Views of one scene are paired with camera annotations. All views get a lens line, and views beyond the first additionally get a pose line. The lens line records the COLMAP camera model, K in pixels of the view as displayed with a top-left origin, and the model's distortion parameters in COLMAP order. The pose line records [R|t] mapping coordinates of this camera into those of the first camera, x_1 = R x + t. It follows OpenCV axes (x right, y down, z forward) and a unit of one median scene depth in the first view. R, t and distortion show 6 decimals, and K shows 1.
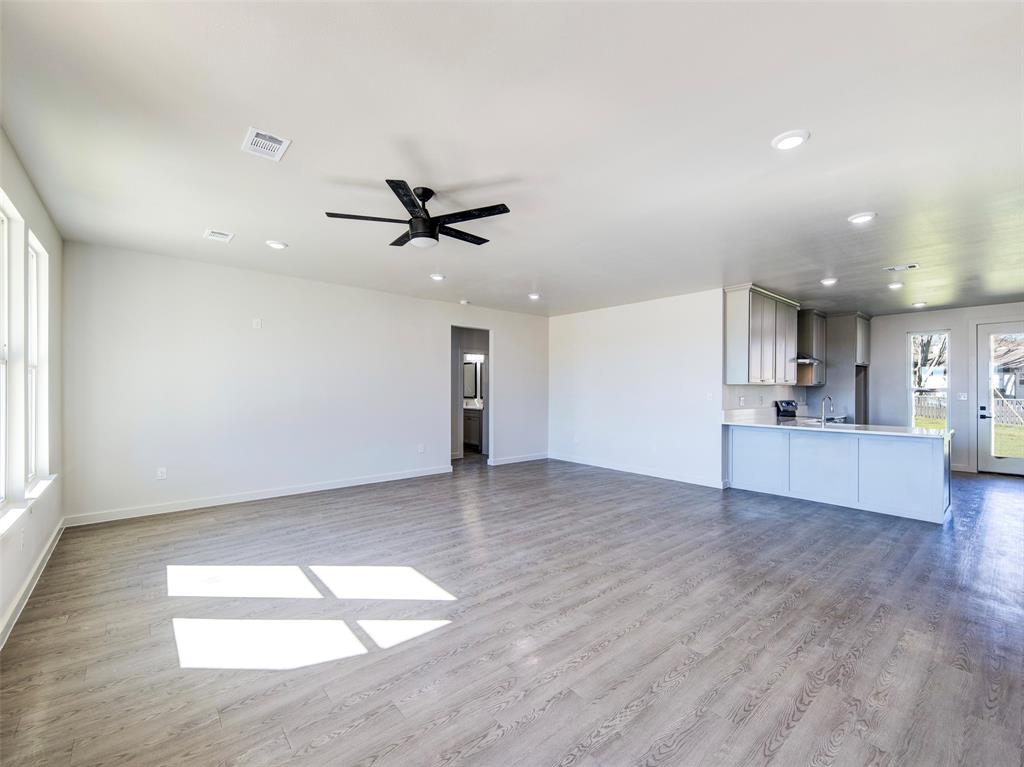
lens RADIAL K [[432.0, 0, 516.8], [0, 432.0, 386.8], [0, 0, 1]] dist [-0.001651, -0.000038]
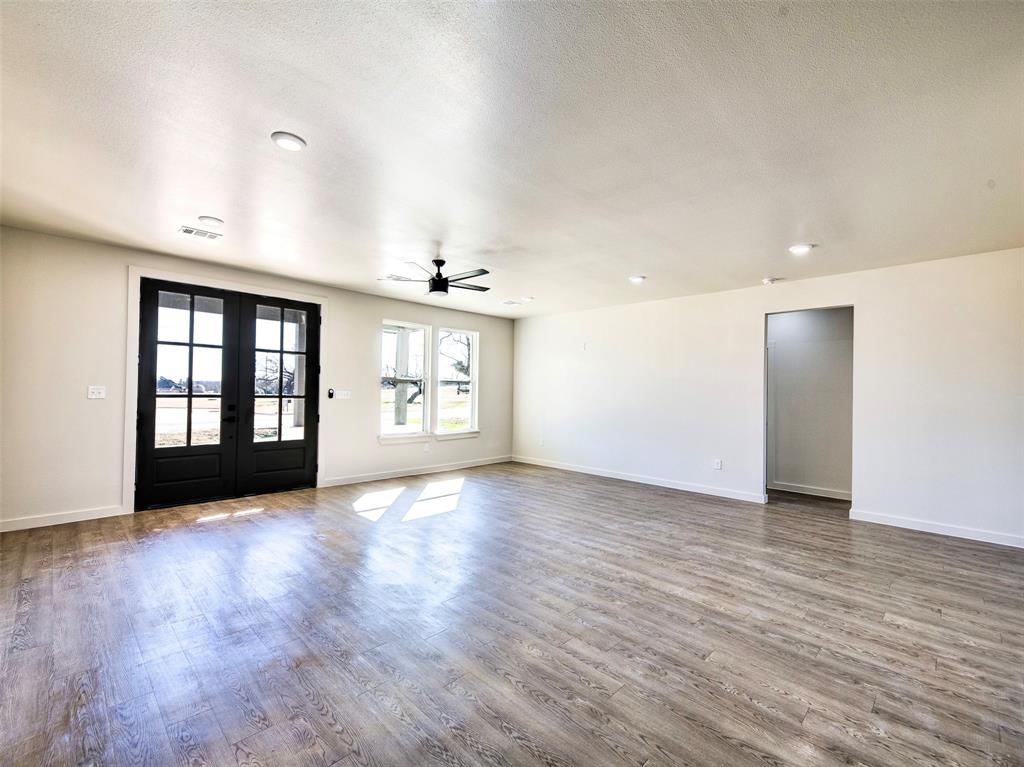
lens RADIAL K [[432.0, 0, 517.1], [0, 432.0, 384.6], [0, 0, 1]] dist [-0.001651, -0.000038]
pose [[0.089720, -0.016770, -0.995826, 0.879508], [-0.008464, 0.999809, -0.017600, 0.002782], [0.995931, 0.010007, 0.089561, 0.741051]]
